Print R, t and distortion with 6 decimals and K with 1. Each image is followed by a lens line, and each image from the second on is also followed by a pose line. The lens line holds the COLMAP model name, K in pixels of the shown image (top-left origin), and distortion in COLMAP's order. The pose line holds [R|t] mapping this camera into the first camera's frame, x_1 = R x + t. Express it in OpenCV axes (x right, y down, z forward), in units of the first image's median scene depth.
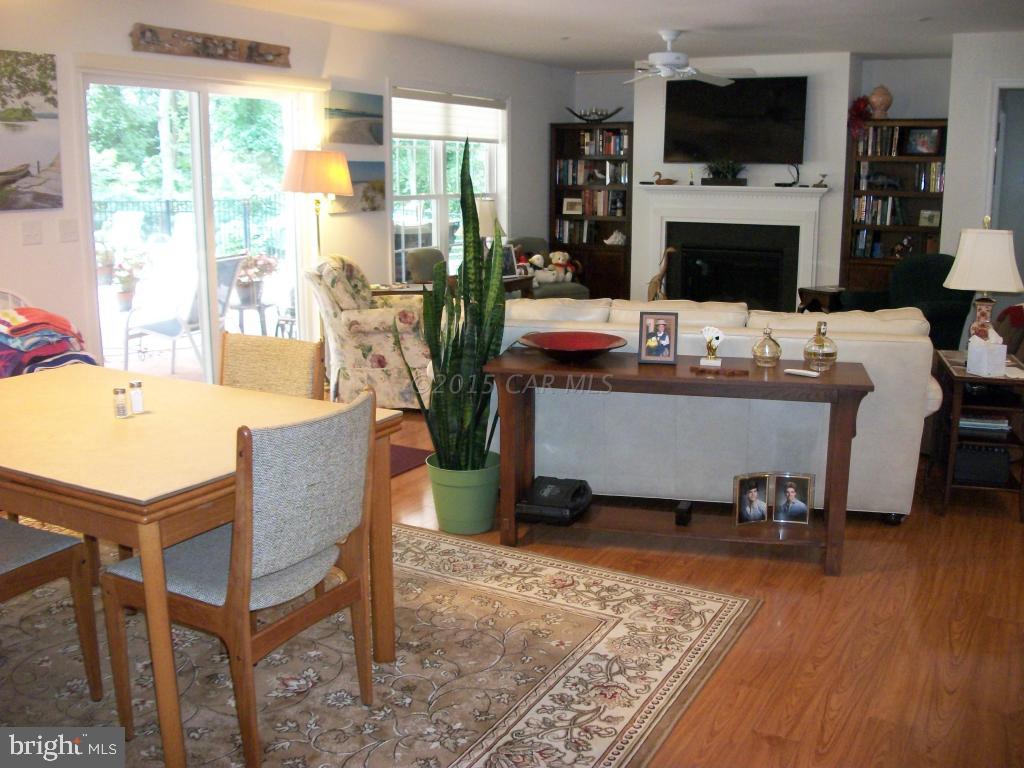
lens RADIAL K [[976.7, 0, 525.2], [0, 976.7, 378.4], [0, 0, 1]] dist [-0.134454, 0.042343]
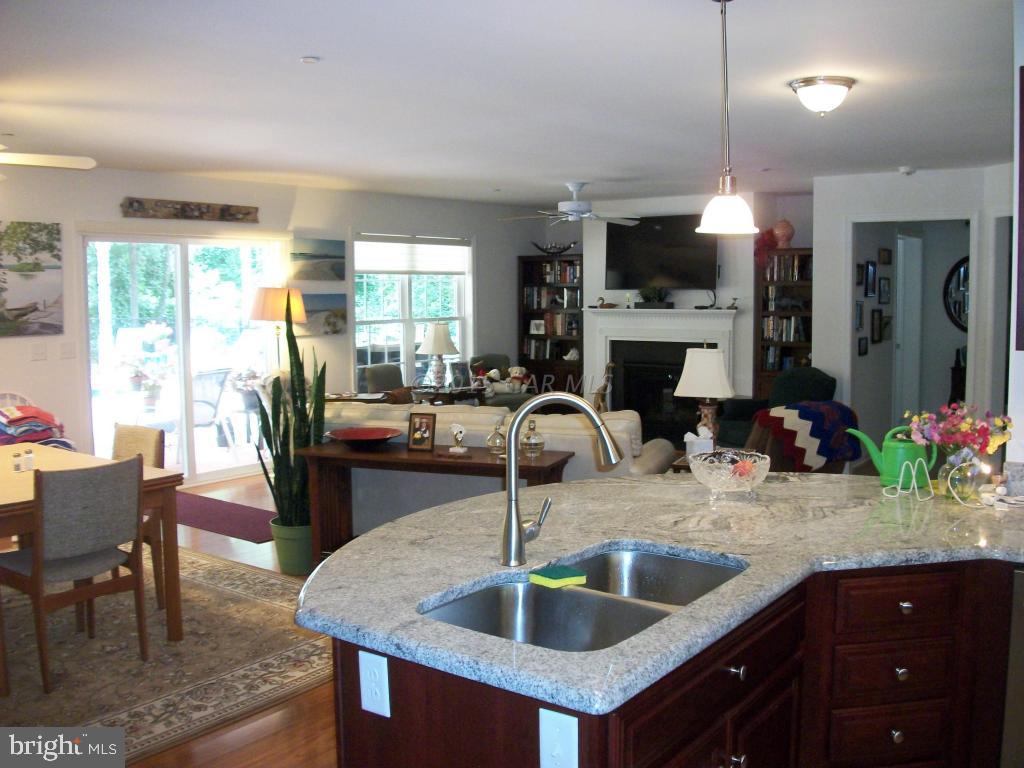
lens RADIAL K [[976.7, 0, 525.2], [0, 976.7, 378.4], [0, 0, 1]] dist [-0.134454, 0.042343]
pose [[0.992459, 0.001606, -0.122563, 0.236516], [-0.015603, 0.993436, -0.113323, 0.019485], [0.121576, 0.114381, 0.985970, -0.180392]]
